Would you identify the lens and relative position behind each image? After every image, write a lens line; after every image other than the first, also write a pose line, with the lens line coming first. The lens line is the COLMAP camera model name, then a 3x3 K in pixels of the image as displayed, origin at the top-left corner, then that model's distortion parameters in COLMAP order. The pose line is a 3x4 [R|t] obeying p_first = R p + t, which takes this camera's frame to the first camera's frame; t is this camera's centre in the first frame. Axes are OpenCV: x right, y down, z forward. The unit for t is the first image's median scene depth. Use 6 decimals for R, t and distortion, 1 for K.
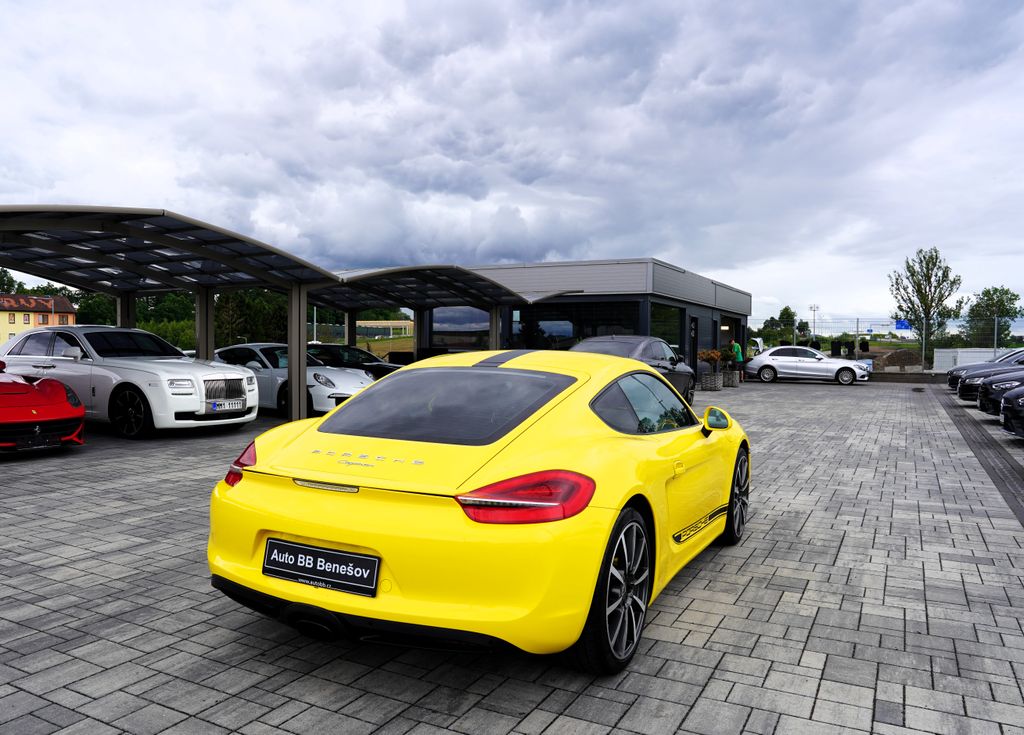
lens RADIAL K [[767.5, 0, 456.4], [0, 767.5, 390.1], [0, 0, 1]] dist [-0.077243, 0.037346]
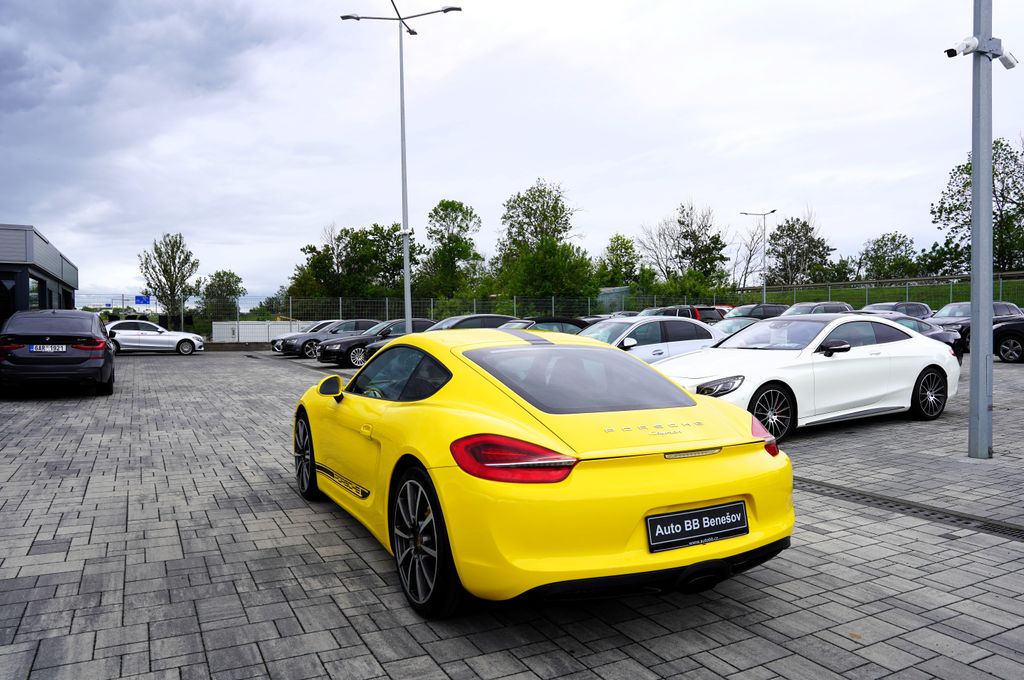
lens RADIAL K [[717.6, 0, 491.2], [0, 717.6, 349.1], [0, 0, 1]] dist [-0.091306, 0.062849]
pose [[0.559445, -0.034802, 0.828137, -0.687985], [0.048258, 0.998791, 0.009373, -0.029146], [-0.827462, 0.034721, 0.560448, 0.380635]]
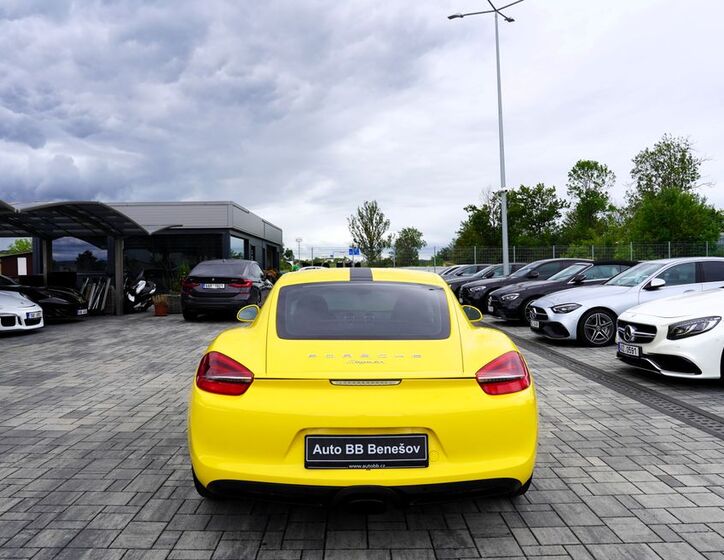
lens RADIAL K [[587.7, 0, 345.8], [0, 587.7, 292.2], [0, 0, 1]] dist [-0.112487, 0.089168]
pose [[0.870879, -0.031555, 0.490483, -0.367012], [0.040096, 0.999172, -0.006912, -0.004670], [-0.489859, 0.025686, 0.871423, 0.132442]]
